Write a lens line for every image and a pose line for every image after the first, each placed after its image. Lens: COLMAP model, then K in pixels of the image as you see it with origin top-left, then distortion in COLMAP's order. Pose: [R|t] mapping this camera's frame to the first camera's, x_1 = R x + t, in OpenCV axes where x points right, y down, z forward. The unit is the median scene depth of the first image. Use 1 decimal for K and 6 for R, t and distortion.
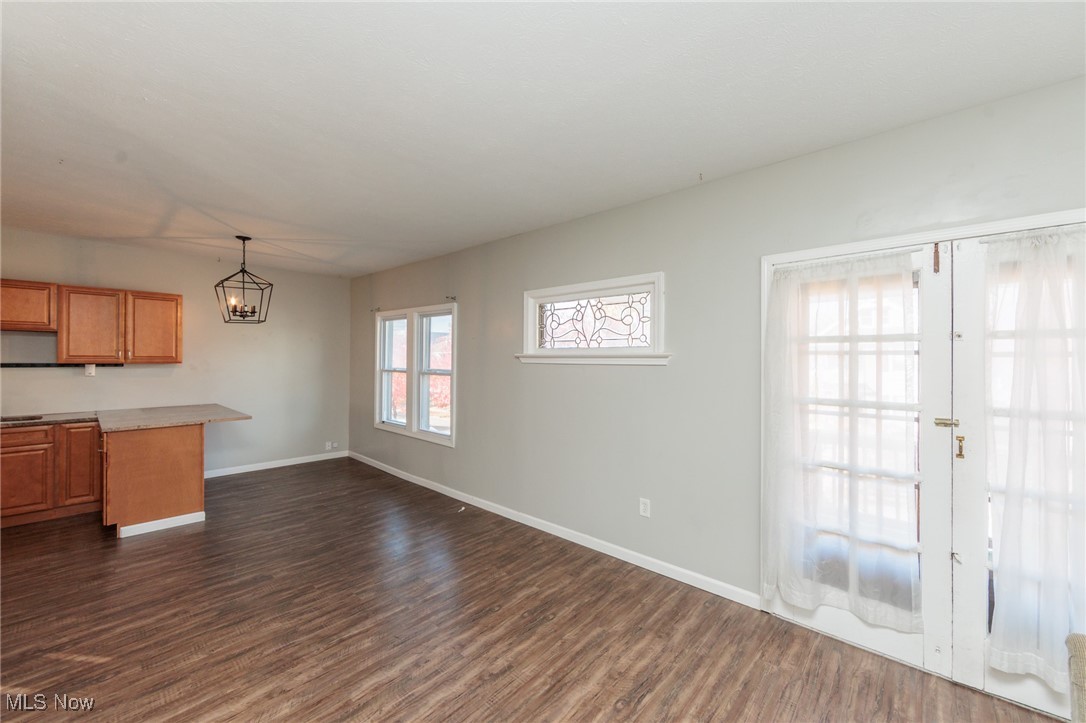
lens RADIAL K [[423.8, 0, 544.4], [0, 423.8, 356.8], [0, 0, 1]] dist [-0.001145, -0.000510]
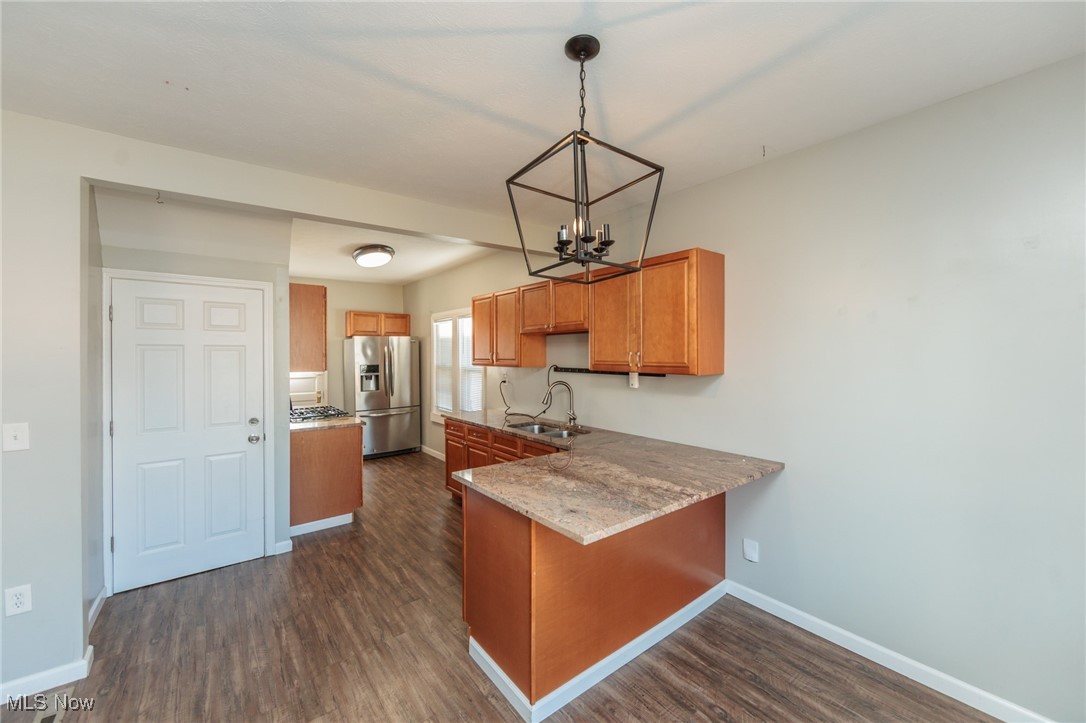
lens RADIAL K [[423.8, 0, 544.4], [0, 423.8, 356.8], [0, 0, 1]] dist [-0.001145, -0.000510]
pose [[-0.167420, -0.002129, -0.985883, -0.455215], [0.000901, 0.999997, -0.002313, -0.011571], [0.985885, -0.001276, -0.167418, 1.387239]]
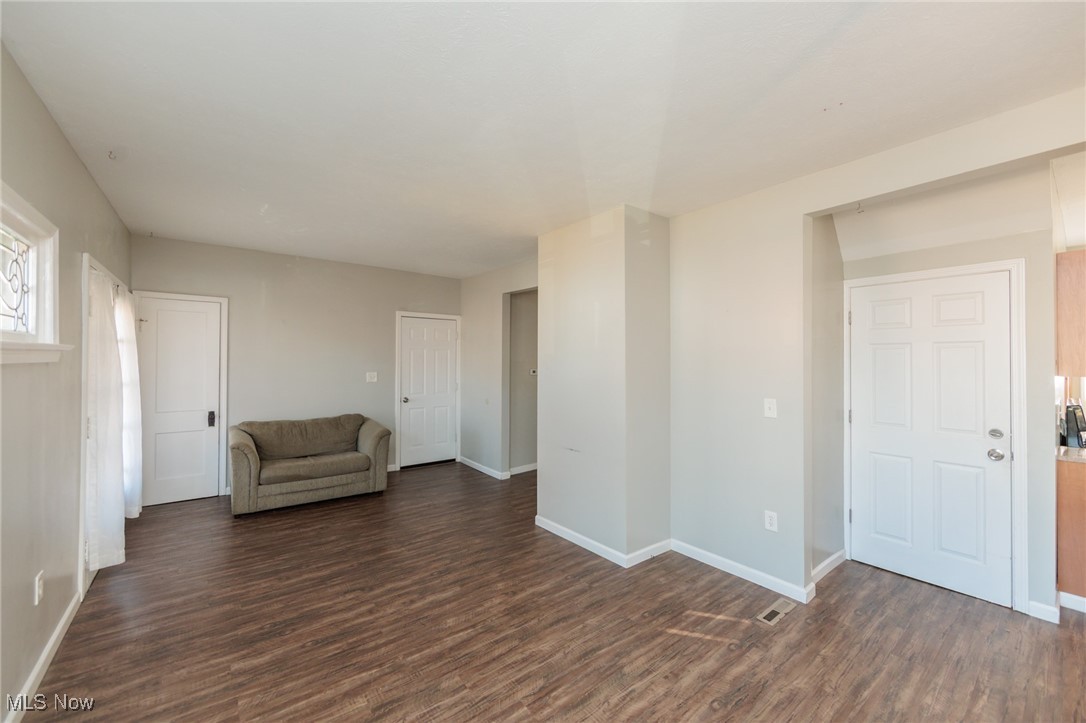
lens RADIAL K [[426.8, 0, 544.3], [0, 426.8, 356.7], [0, 0, 1]] dist [-0.001799, -0.000339]
pose [[-0.985421, -0.008817, 0.169905, -0.615632], [-0.010675, 0.999893, -0.010025, 0.008183], [-0.169799, -0.011693, -0.985409, 1.504846]]
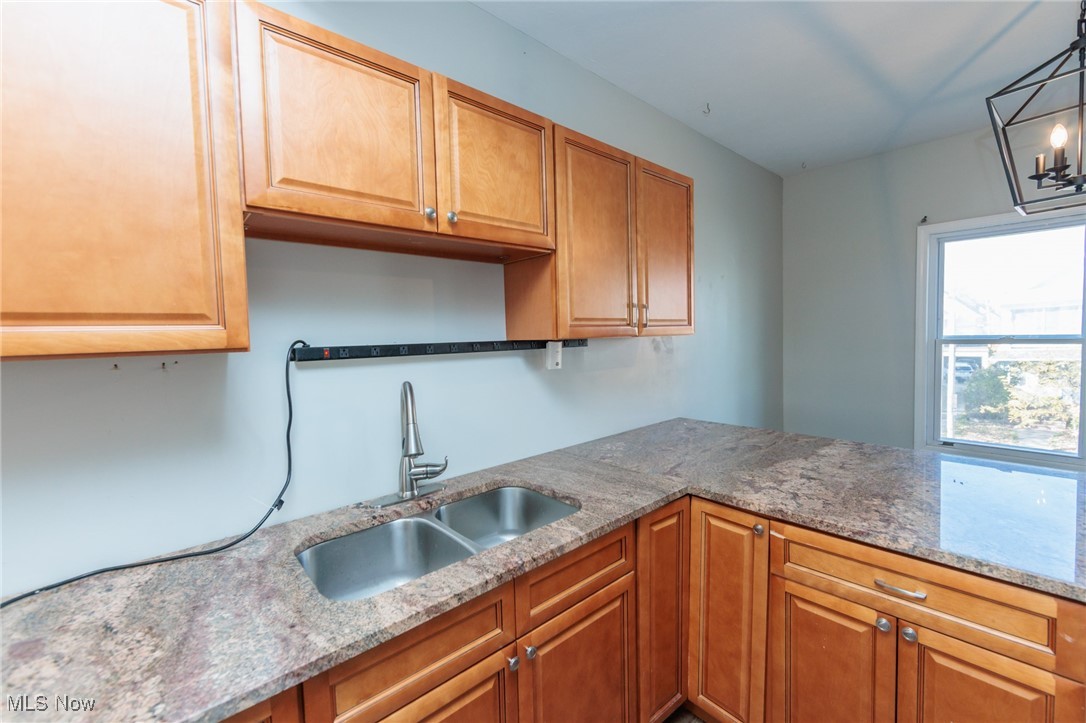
lens RADIAL K [[442.3, 0, 542.3], [0, 442.3, 355.4], [0, 0, 1]] dist [-0.002489, -0.000524]
pose [[0.992989, -0.028003, -0.114844, -1.481425], [0.033890, 0.998192, 0.049631, 0.012416], [0.113247, -0.053176, 0.992143, 0.805640]]
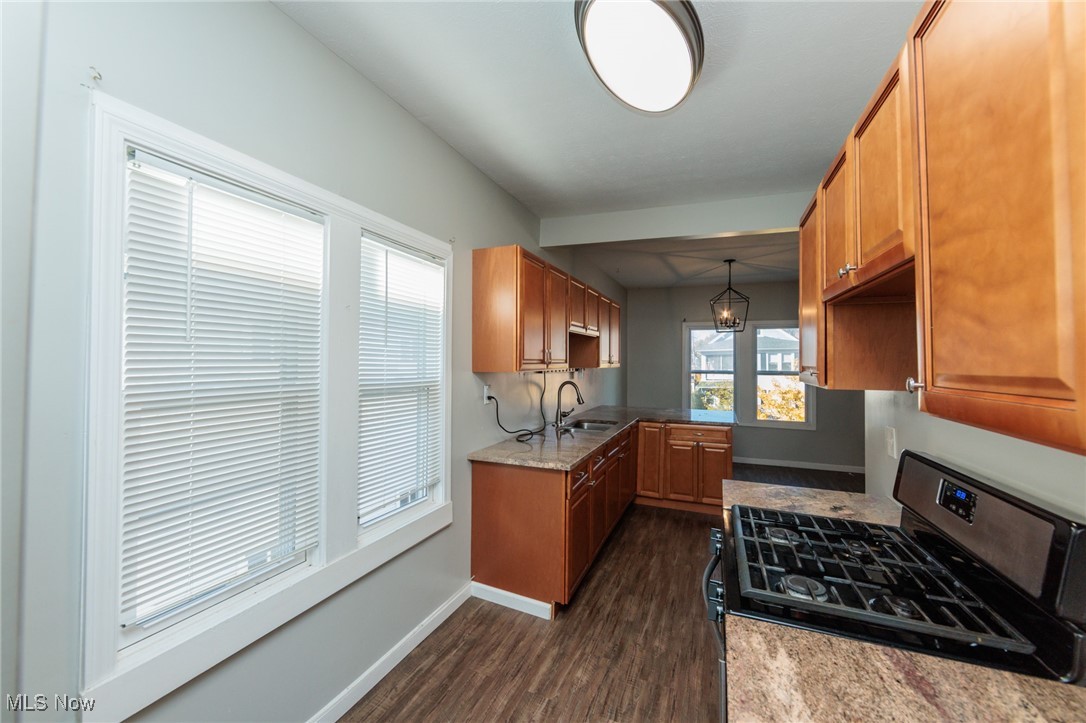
lens RADIAL K [[423.8, 0, 544.4], [0, 423.8, 356.8], [0, 0, 1]] dist [-0.001145, -0.000510]
pose [[0.942730, 0.001162, 0.333554, -2.147679], [0.001004, 0.999980, -0.006319, -0.007490], [-0.333555, 0.006292, 0.942710, 0.078924]]
